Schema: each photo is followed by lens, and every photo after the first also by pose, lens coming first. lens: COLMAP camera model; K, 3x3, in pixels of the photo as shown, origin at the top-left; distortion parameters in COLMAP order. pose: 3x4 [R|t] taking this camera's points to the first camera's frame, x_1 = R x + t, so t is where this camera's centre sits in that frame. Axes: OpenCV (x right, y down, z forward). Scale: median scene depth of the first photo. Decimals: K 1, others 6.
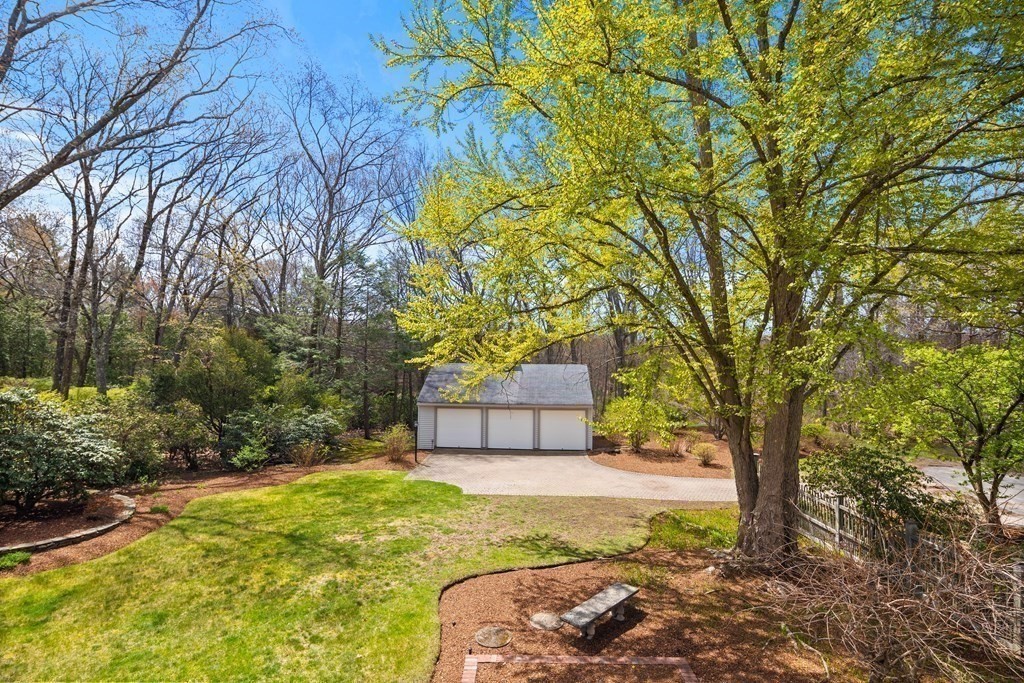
lens RADIAL K [[502.5, 0, 512.0], [0, 502.5, 341.5], [0, 0, 1]] dist [0.016558, -0.010804]
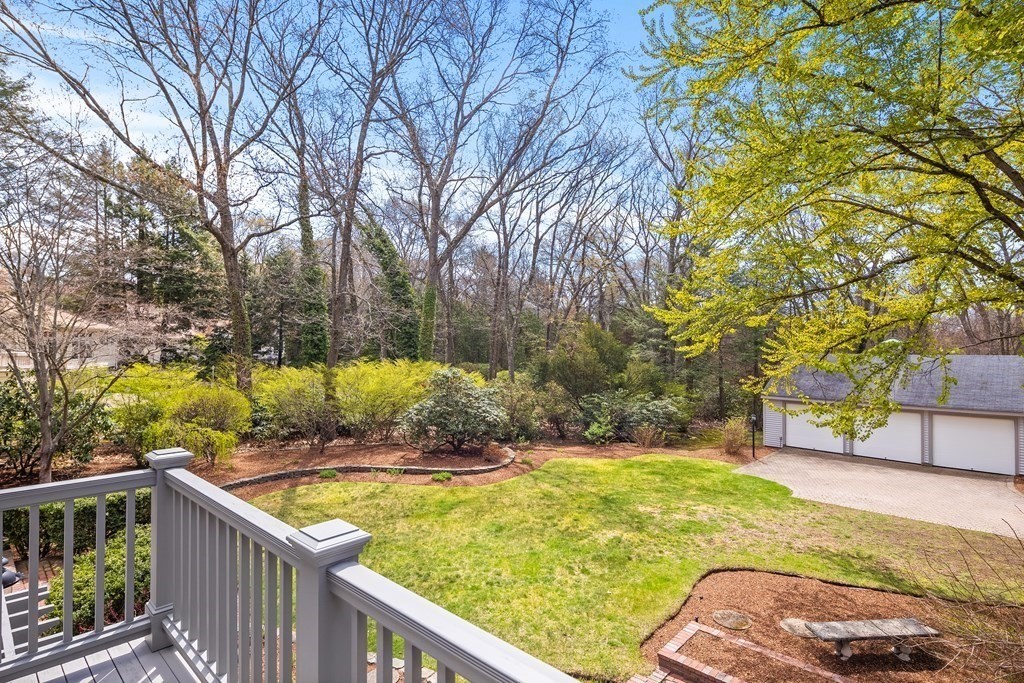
lens RADIAL K [[517.2, 0, 508.3], [0, 517.2, 332.6], [0, 0, 1]] dist [0.002077, -0.000489]
pose [[0.739157, -0.024993, -0.673069, 0.209895], [0.025803, 0.999628, -0.008782, 0.002669], [0.673038, -0.010876, 0.739528, -0.042090]]
